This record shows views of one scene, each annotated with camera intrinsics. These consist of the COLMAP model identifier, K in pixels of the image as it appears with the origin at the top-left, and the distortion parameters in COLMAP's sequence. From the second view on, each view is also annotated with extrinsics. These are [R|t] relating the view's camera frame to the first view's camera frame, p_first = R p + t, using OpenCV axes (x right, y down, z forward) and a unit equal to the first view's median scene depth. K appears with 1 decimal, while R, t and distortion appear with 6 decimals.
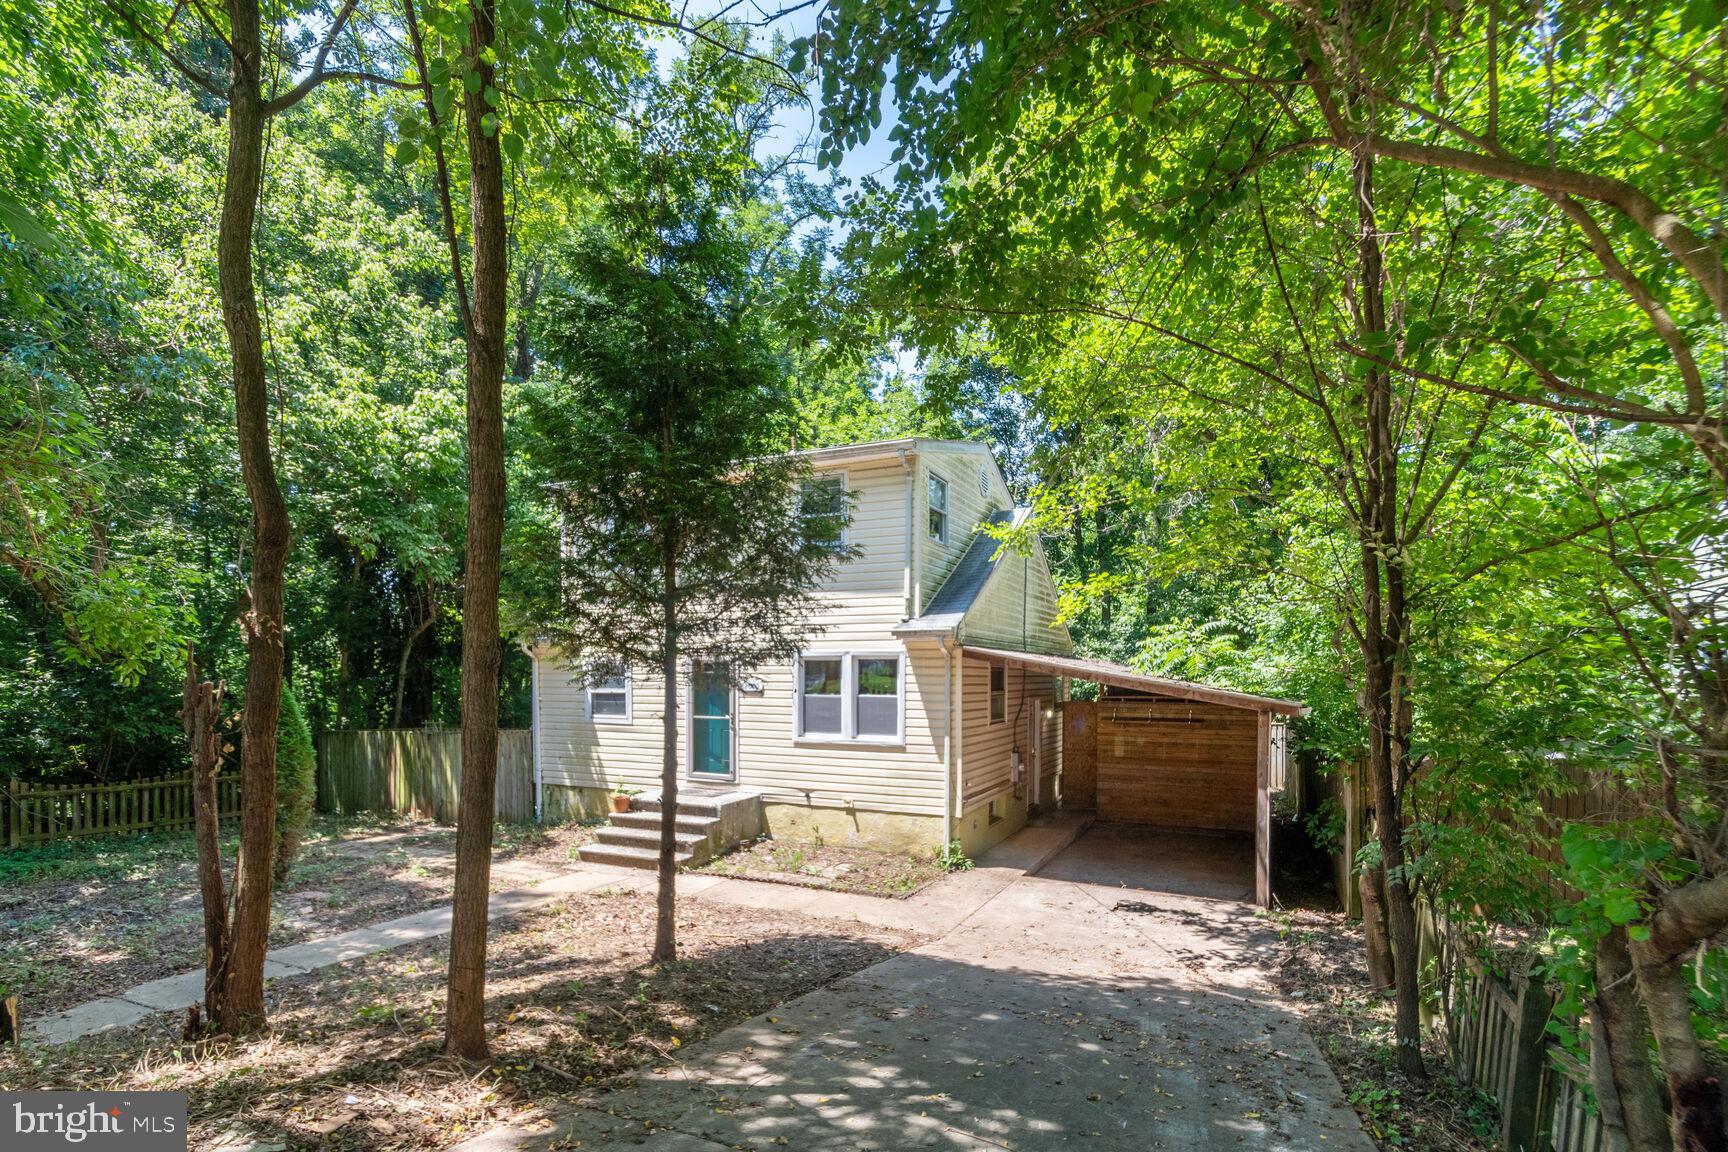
lens RADIAL K [[771.4, 0, 862.4], [0, 771.4, 632.2], [0, 0, 1]] dist [0.014564, -0.000003]
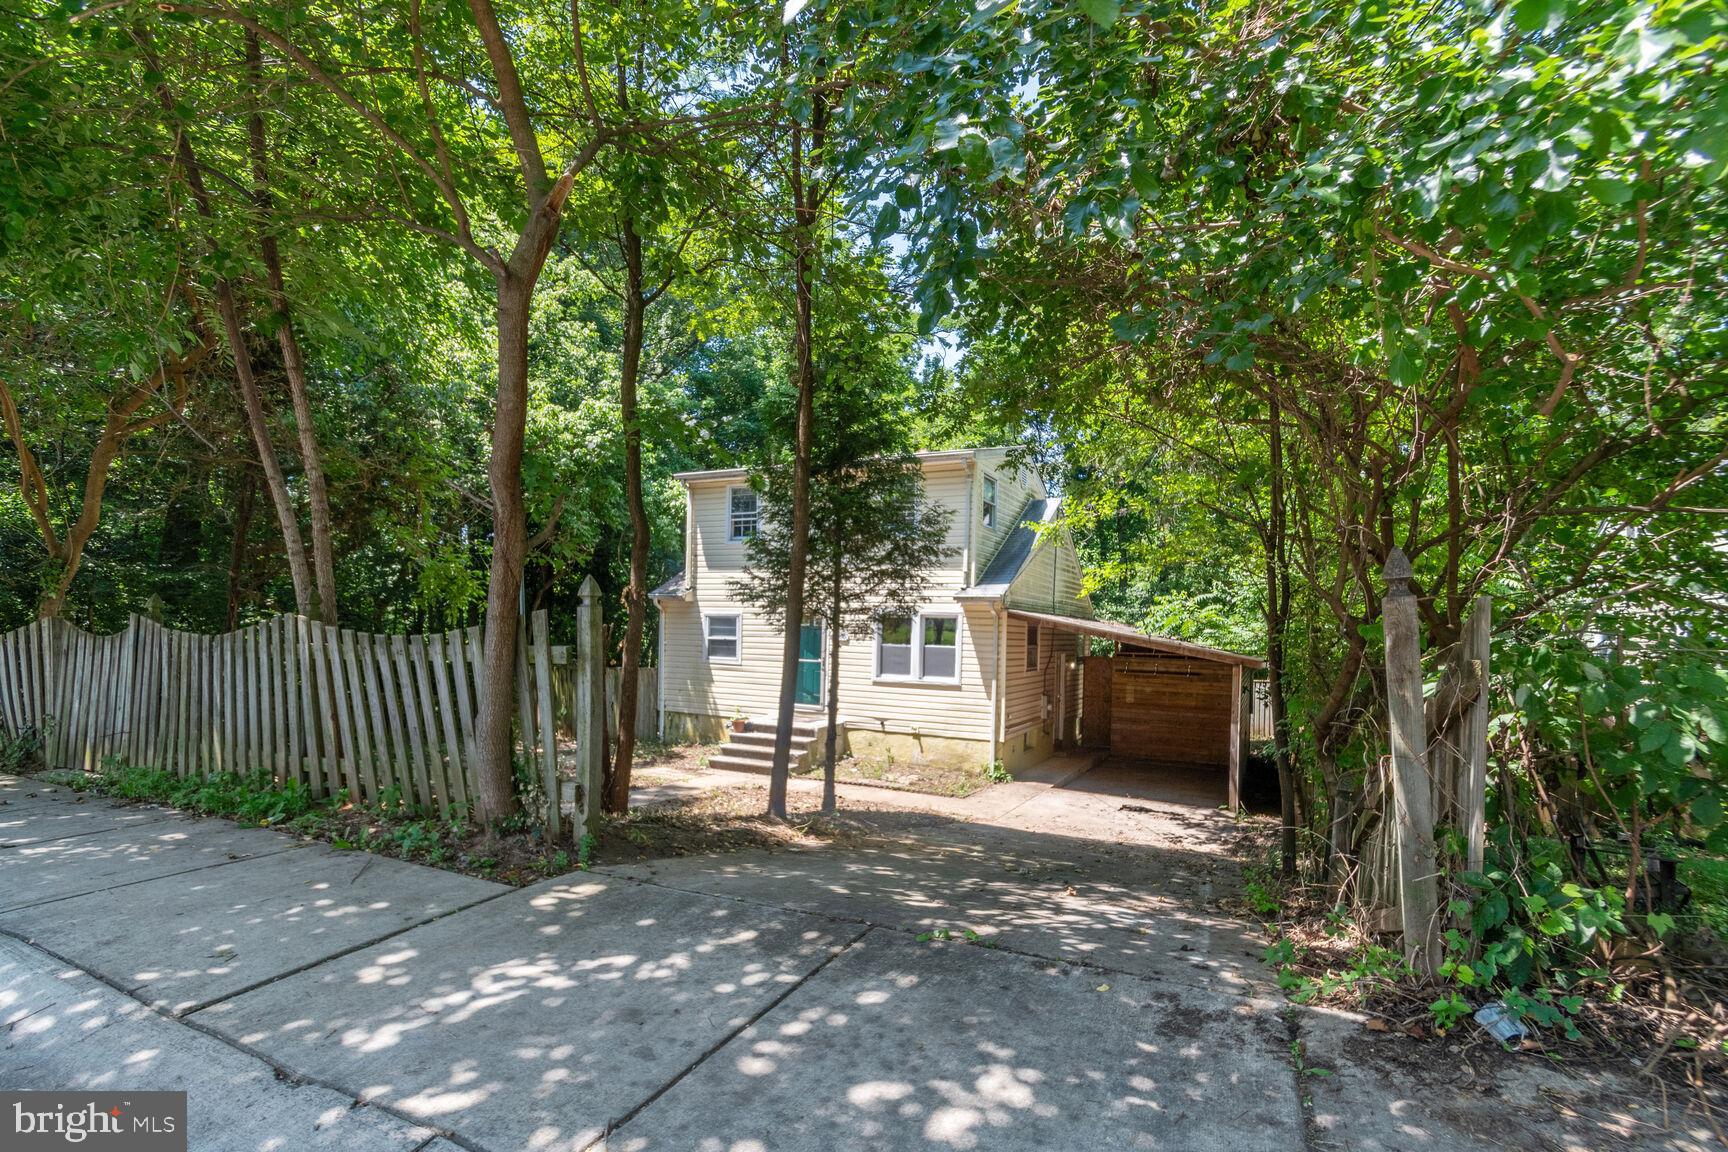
lens RADIAL K [[785.3, 0, 869.9], [0, 785.3, 574.6], [0, 0, 1]] dist [-0.001446, -0.000127]
pose [[0.999675, 0.022725, -0.011589, -0.086292], [-0.022902, 0.999619, -0.015431, -0.014709], [0.011234, 0.015691, 0.999814, -0.317492]]
